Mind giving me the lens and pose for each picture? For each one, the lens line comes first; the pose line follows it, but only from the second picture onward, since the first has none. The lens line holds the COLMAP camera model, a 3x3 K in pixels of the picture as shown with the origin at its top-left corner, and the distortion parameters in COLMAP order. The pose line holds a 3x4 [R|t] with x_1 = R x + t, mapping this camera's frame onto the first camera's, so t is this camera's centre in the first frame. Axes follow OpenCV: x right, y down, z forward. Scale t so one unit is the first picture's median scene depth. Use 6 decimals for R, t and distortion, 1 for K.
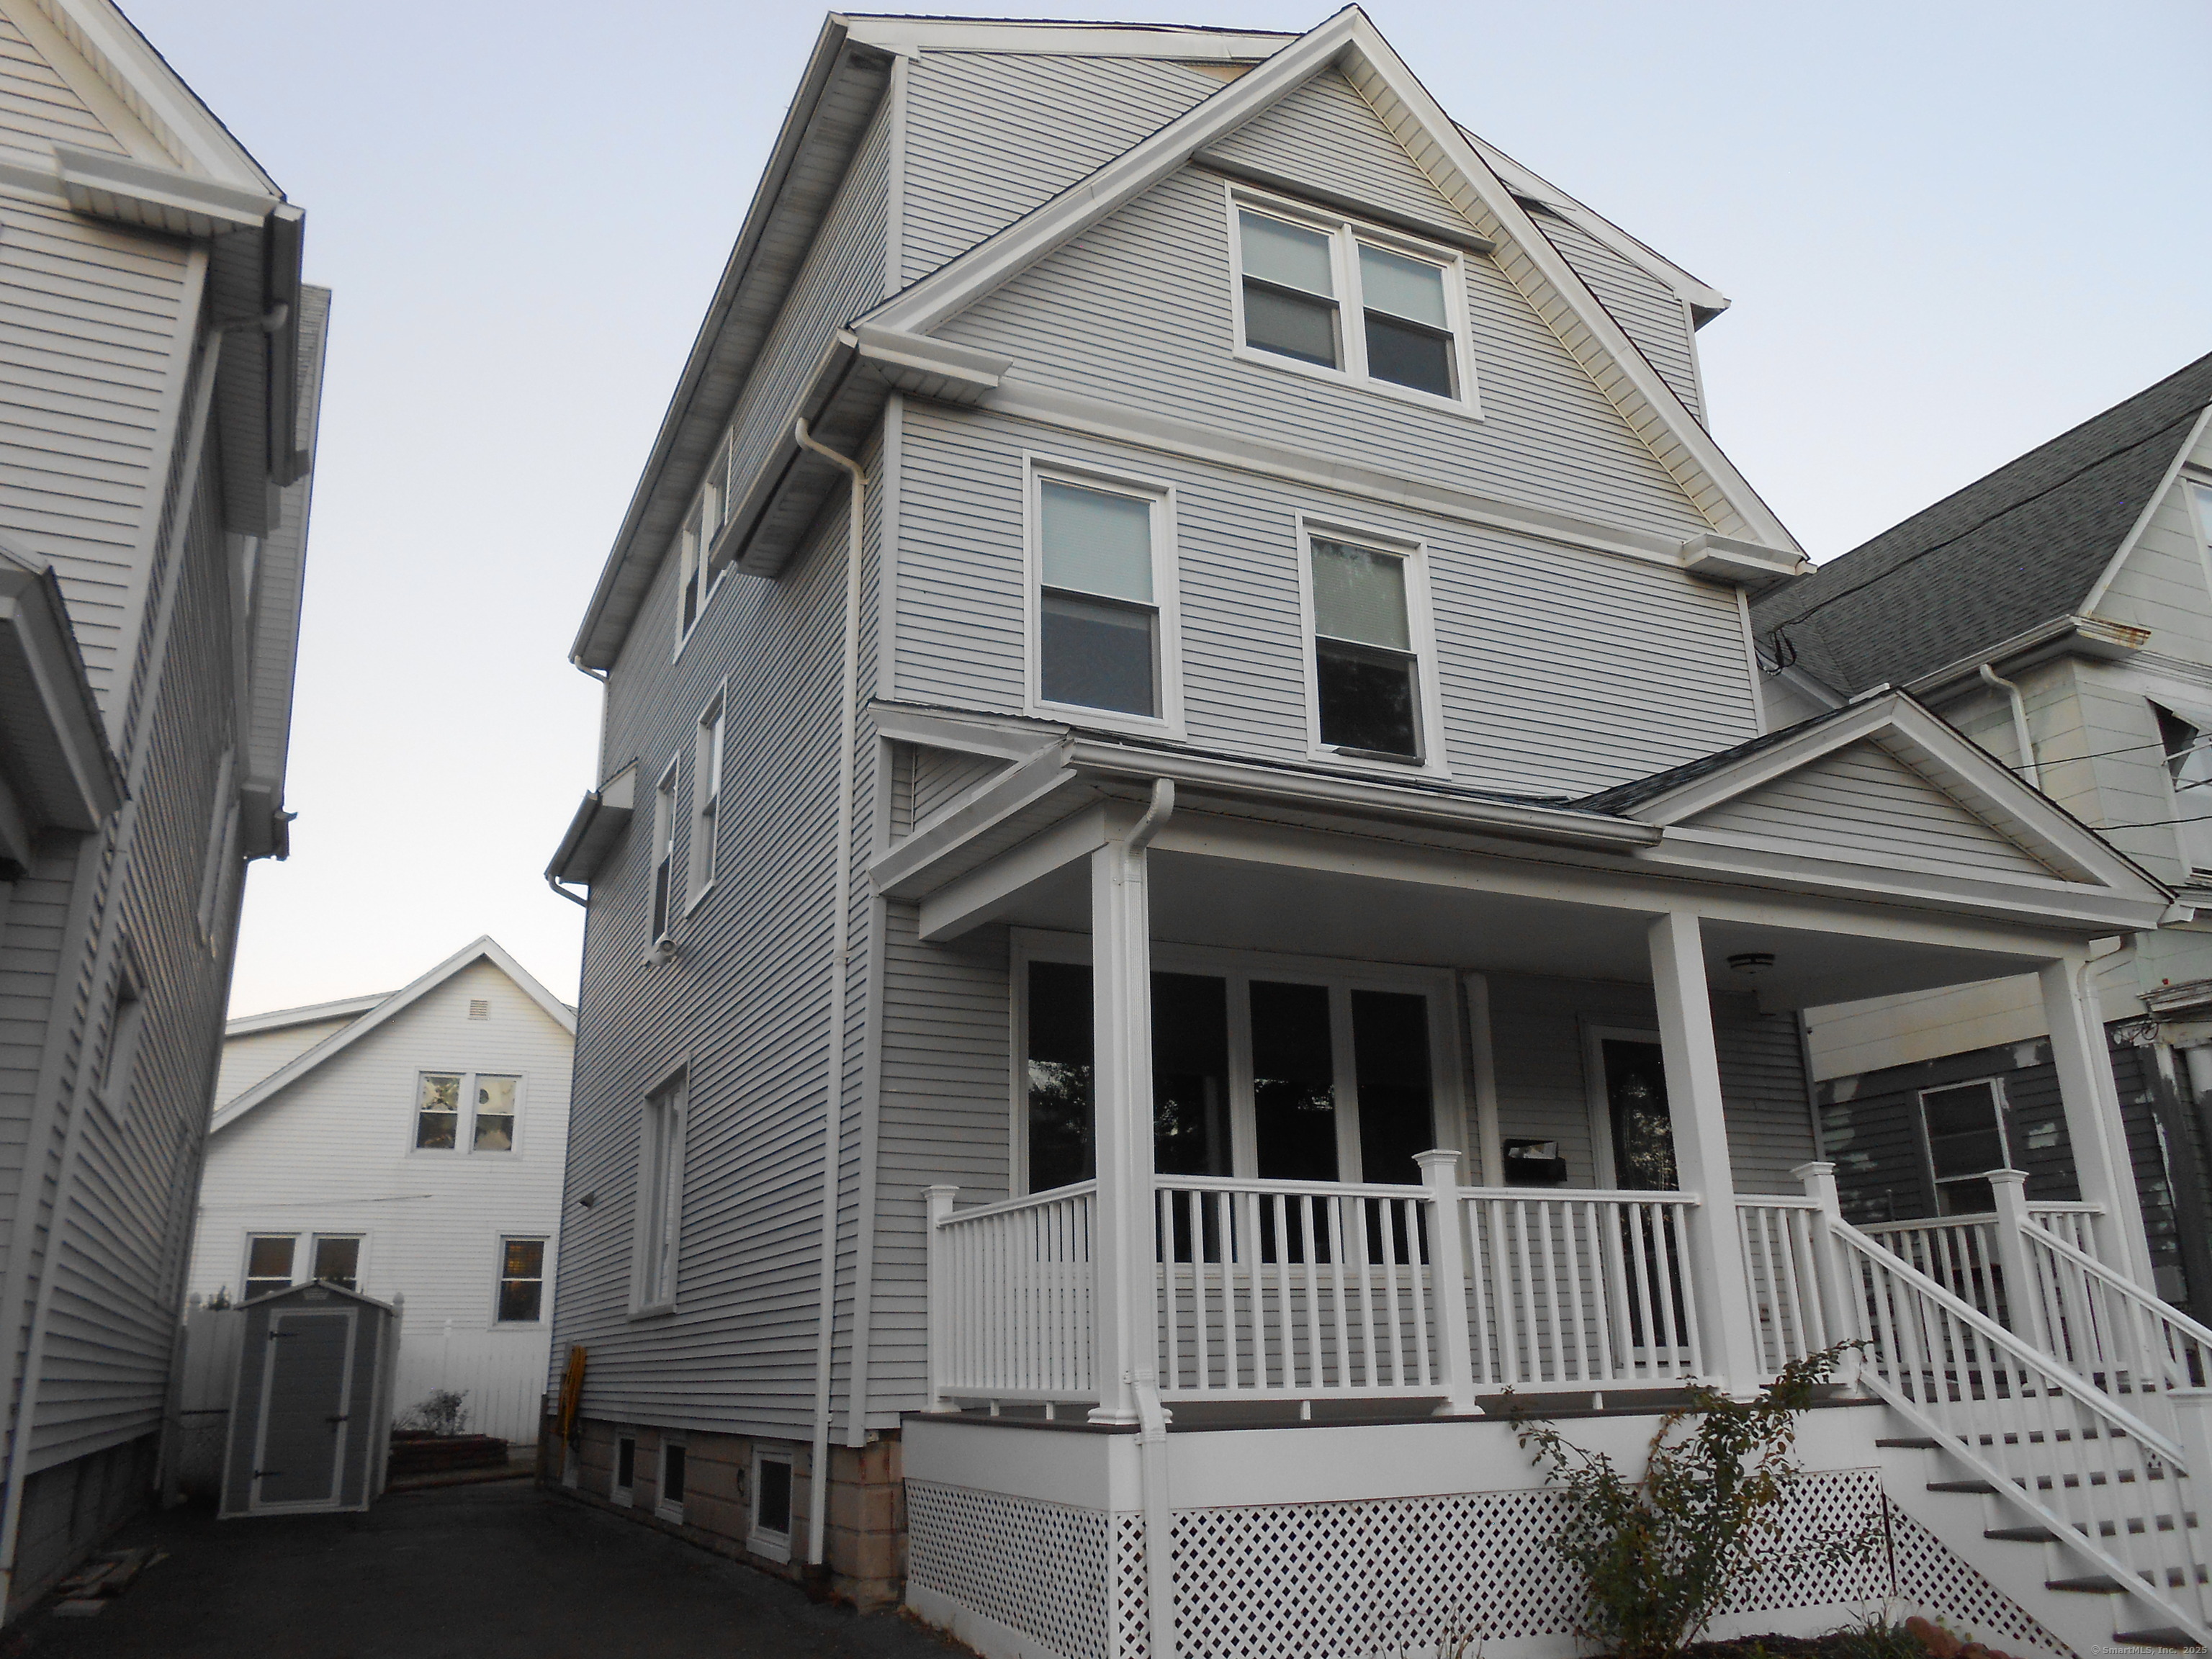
lens RADIAL K [[1686.8, 0, 1062.1], [0, 1686.8, 819.6], [0, 0, 1]] dist [-0.052261, 0.051083]
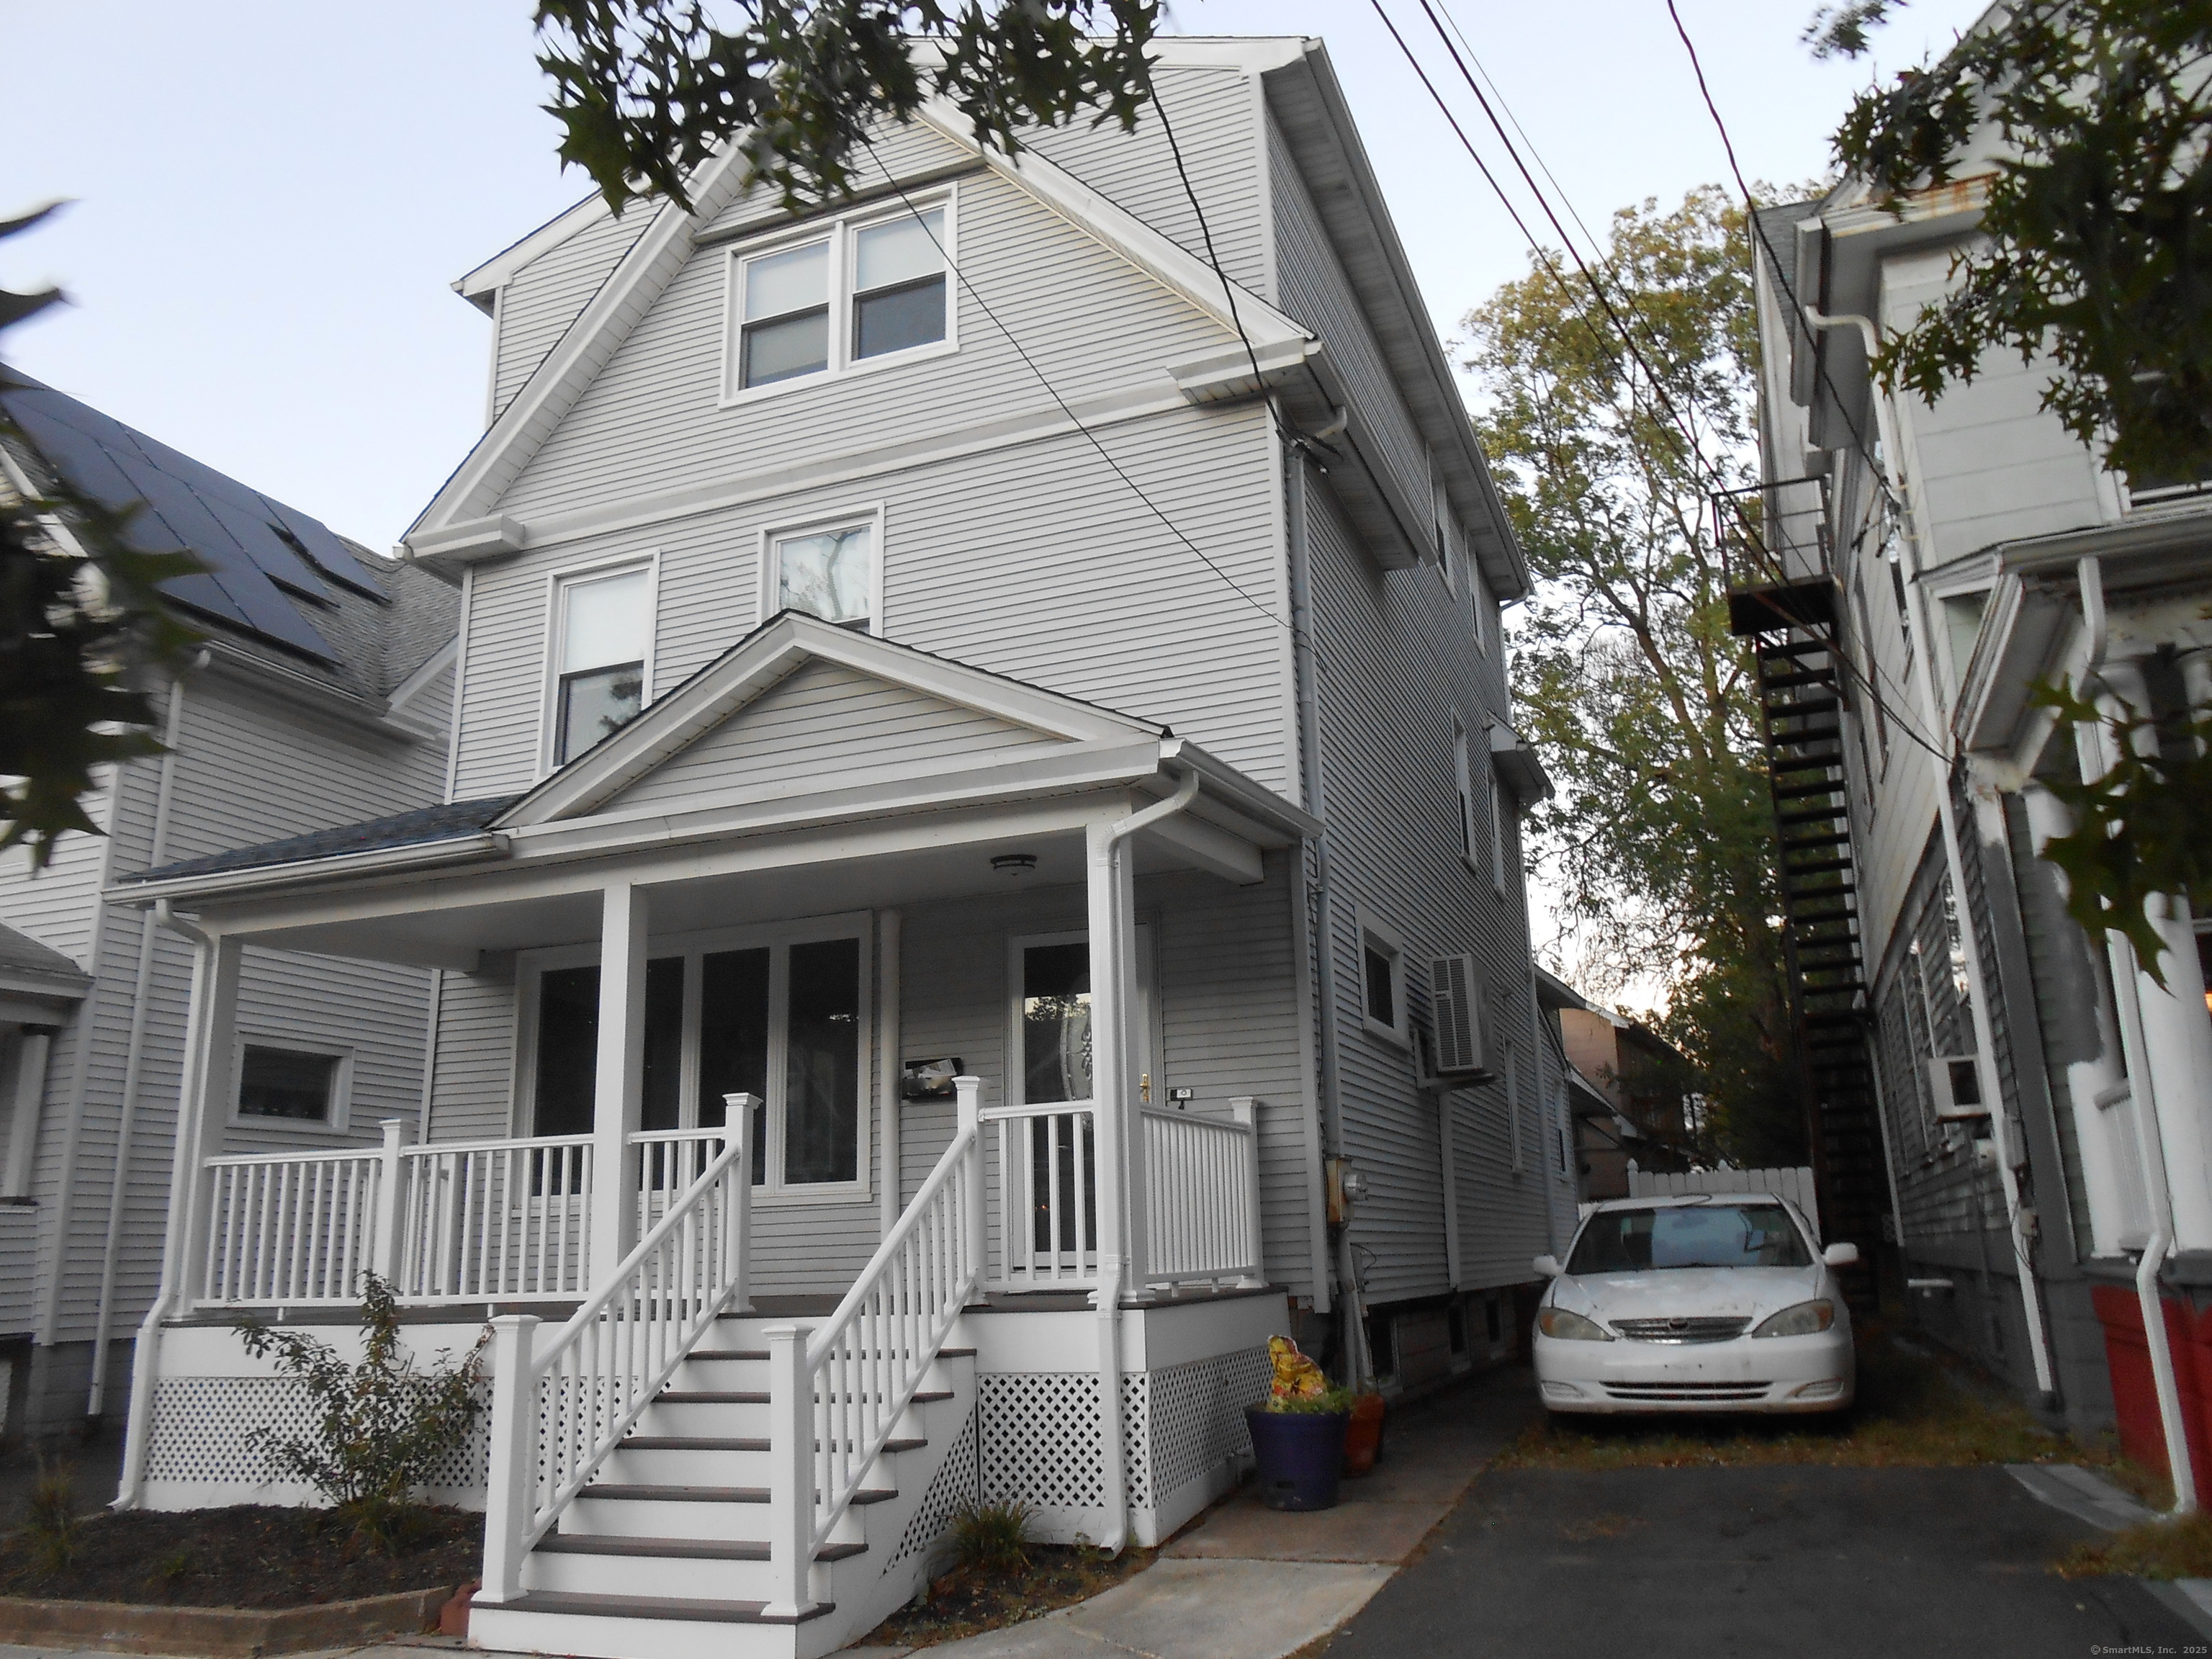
lens RADIAL K [[1686.8, 0, 1141.0], [0, 1686.8, 815.9], [0, 0, 1]] dist [-0.052261, 0.051083]
pose [[0.707517, -0.188363, -0.681131, 1.188301], [0.240161, 0.970548, -0.018935, 0.098931], [0.664637, -0.150184, 0.731916, 0.354019]]
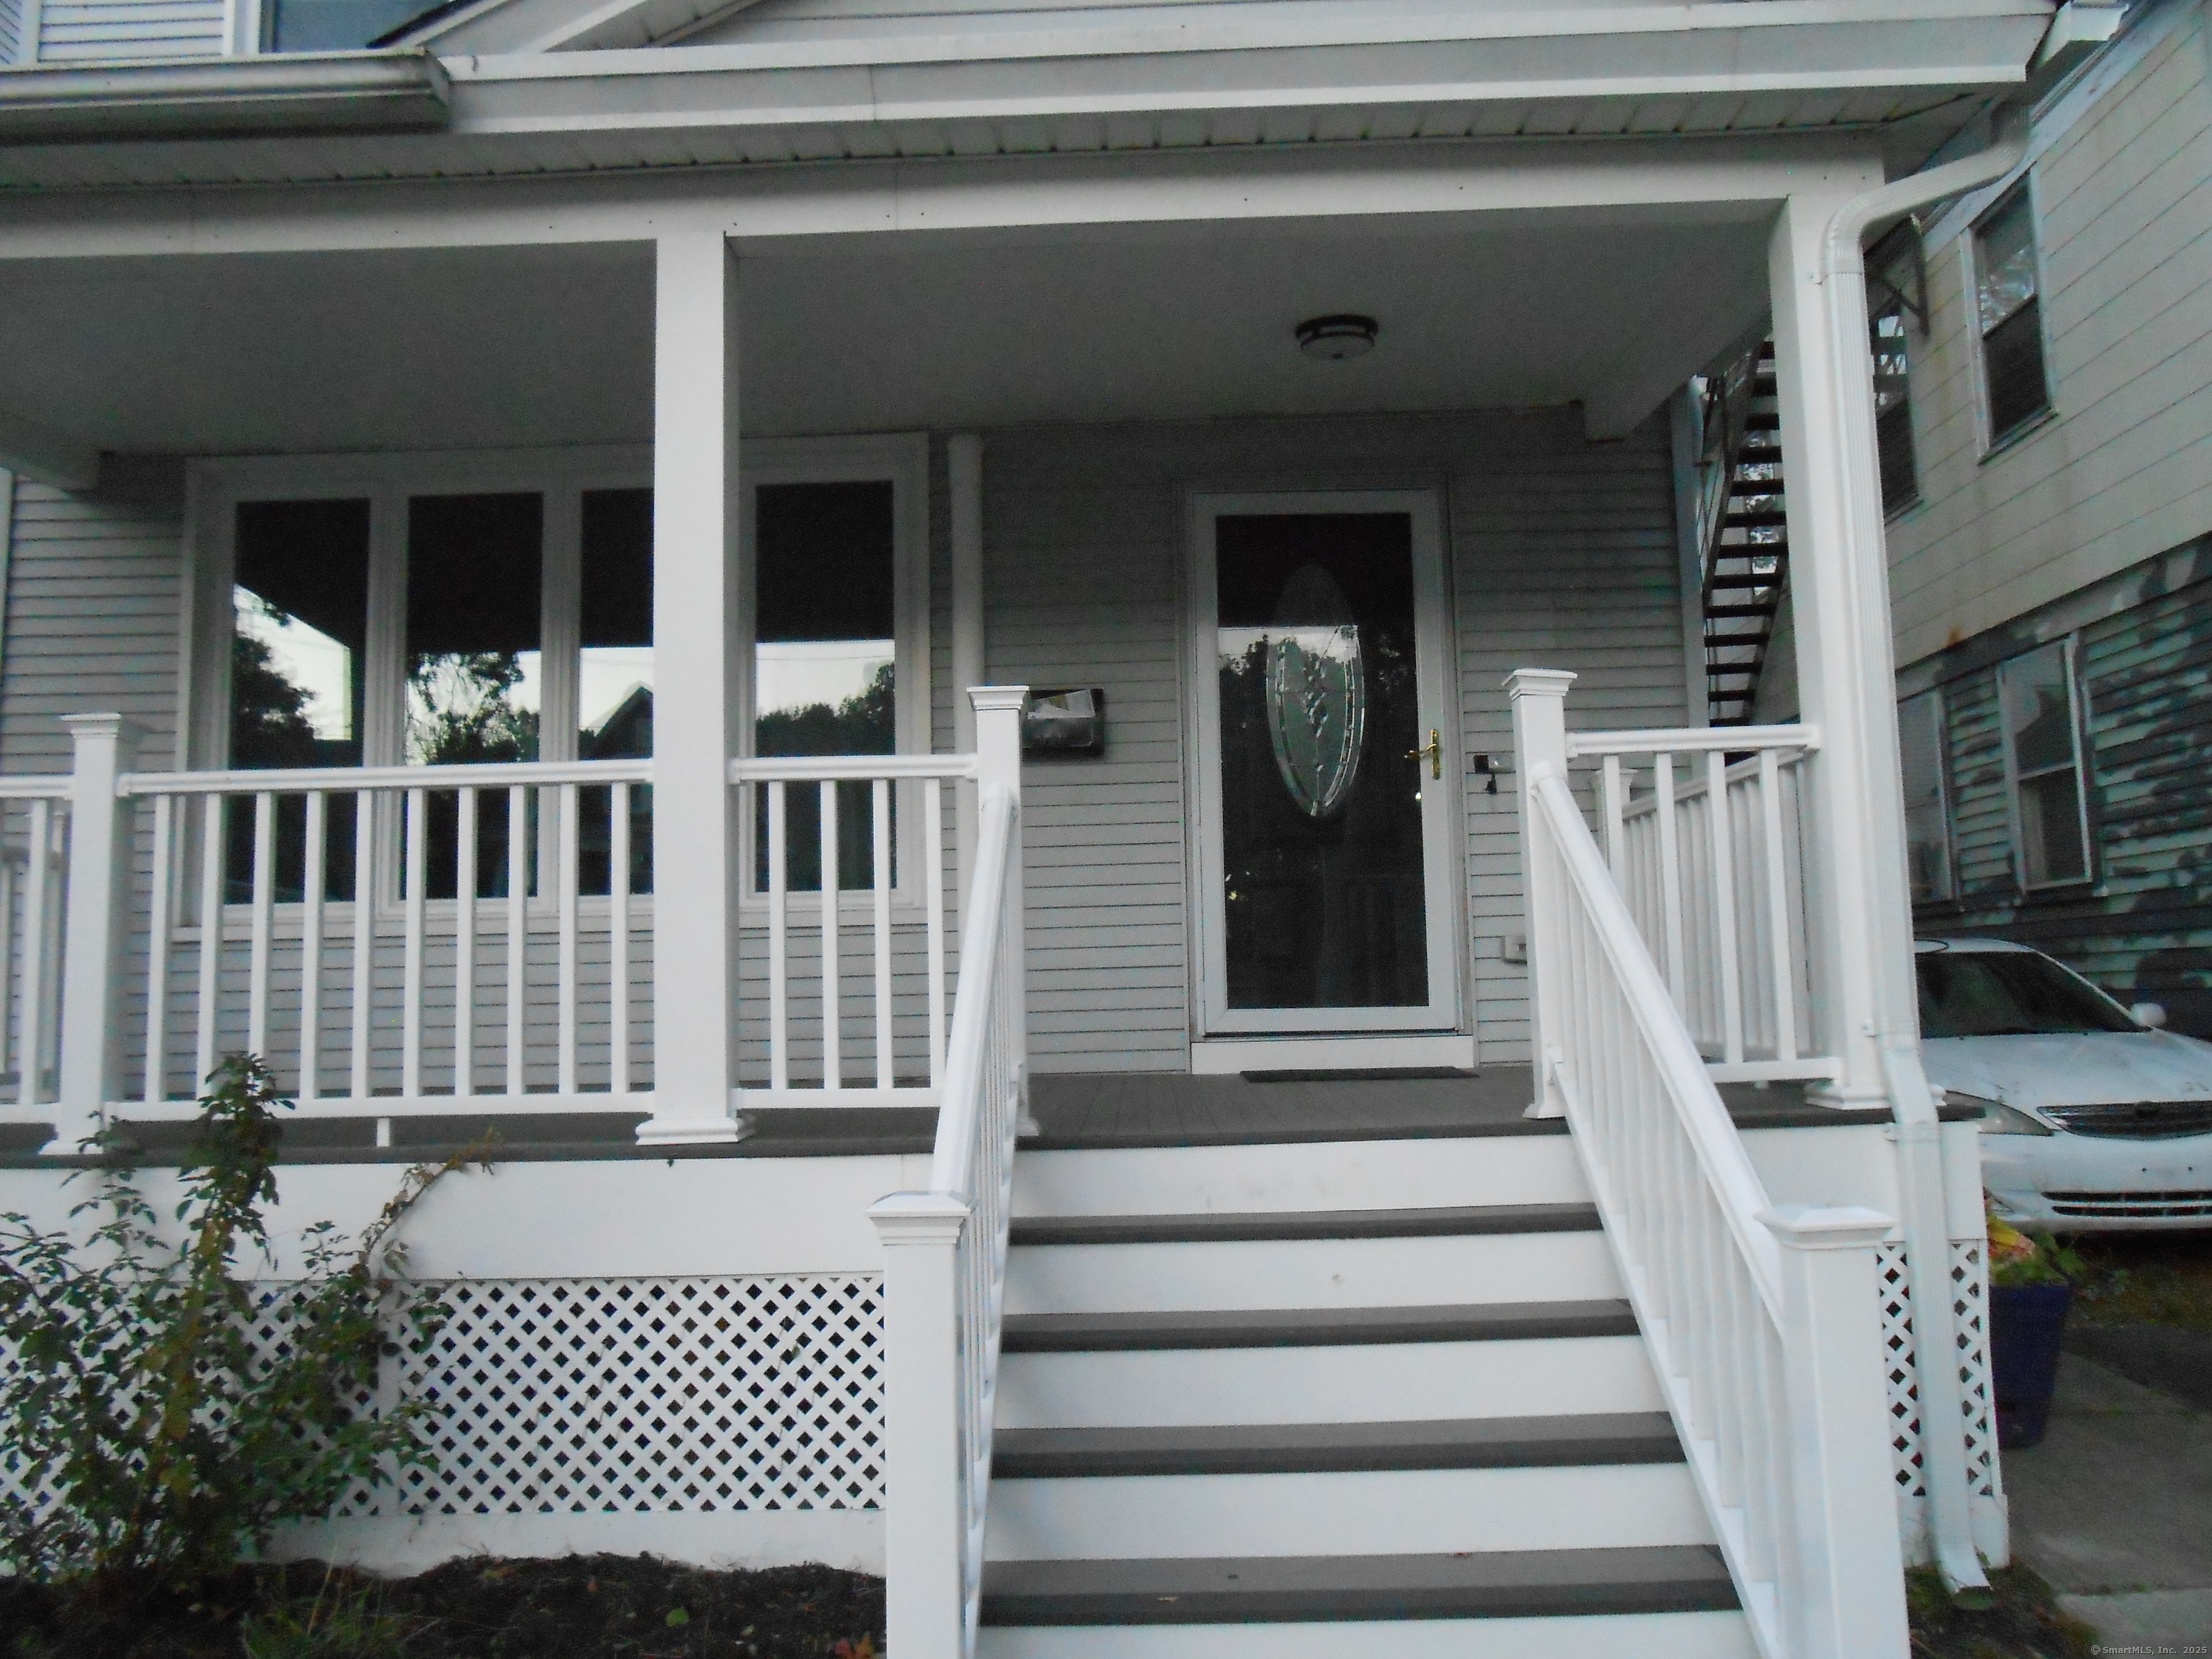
lens RADIAL K [[1686.8, 0, 1121.5], [0, 1686.8, 810.5], [0, 0, 1]] dist [-0.052261, 0.051083]
pose [[0.905926, -0.054470, -0.419918, 0.596677], [0.142999, 0.972785, 0.182320, 0.131350], [0.398559, -0.225216, 0.889061, 0.468343]]
